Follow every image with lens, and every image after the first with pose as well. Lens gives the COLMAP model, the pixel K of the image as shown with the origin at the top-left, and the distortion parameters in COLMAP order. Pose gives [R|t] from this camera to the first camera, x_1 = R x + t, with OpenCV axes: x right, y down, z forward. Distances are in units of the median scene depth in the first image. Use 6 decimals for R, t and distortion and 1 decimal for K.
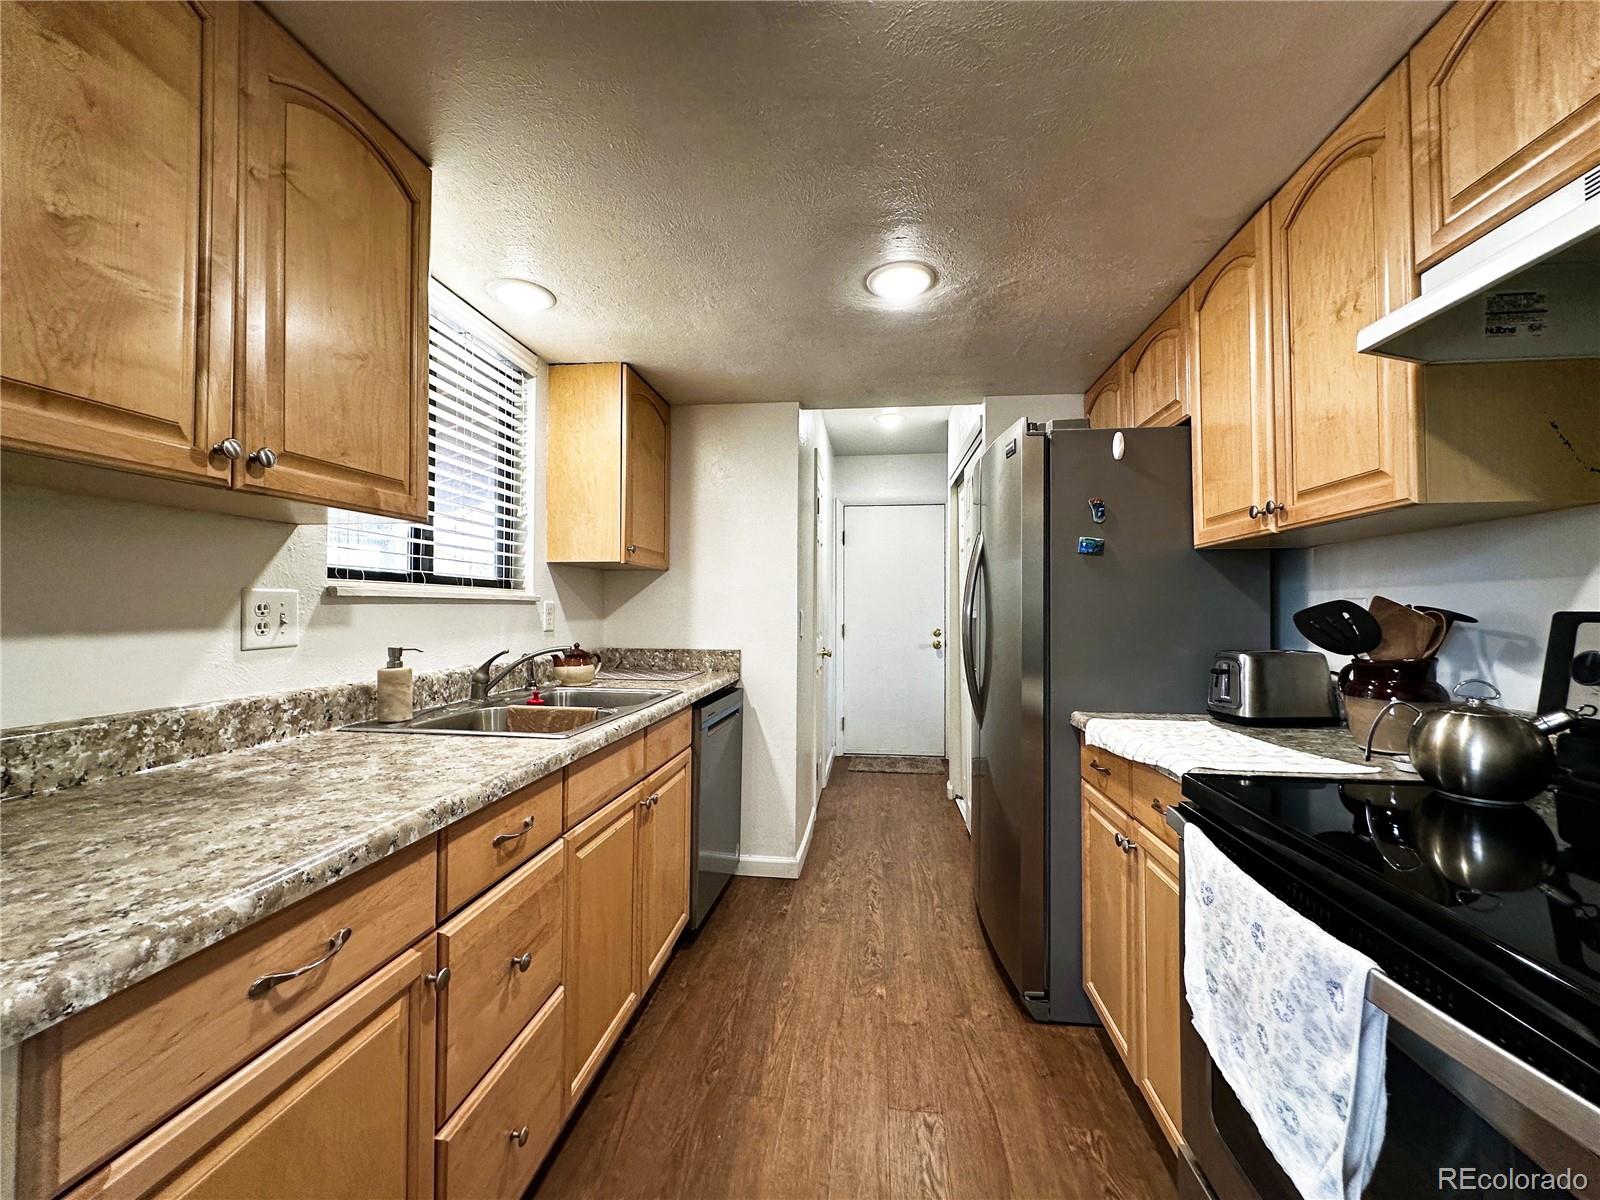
lens RADIAL K [[635.8, 0, 795.3], [0, 635.8, 597.4], [0, 0, 1]] dist [0.000716, 0.000068]
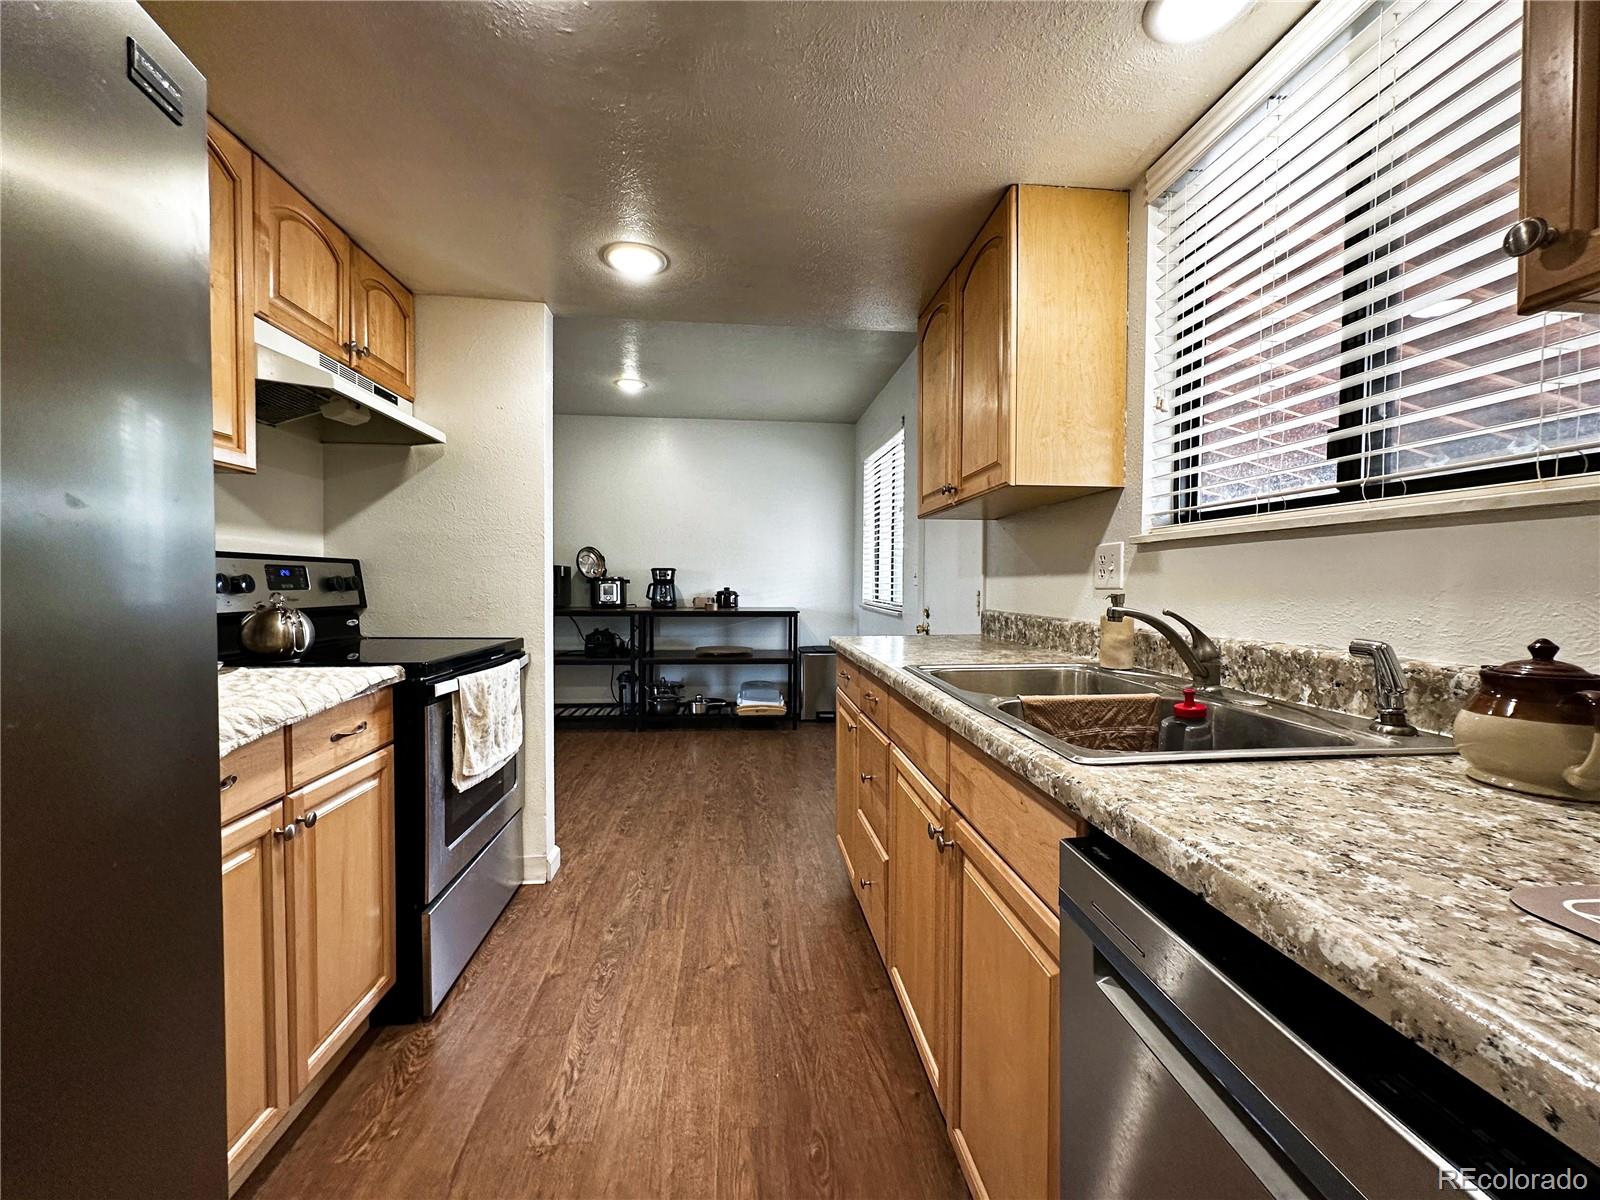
lens RADIAL K [[635.8, 0, 795.3], [0, 635.8, 597.4], [0, 0, 1]] dist [0.000716, 0.000068]
pose [[-0.973797, -0.003080, -0.227399, 0.082066], [-0.004863, 0.999962, 0.007281, 0.083653], [0.227368, 0.008196, -0.973775, 1.938951]]
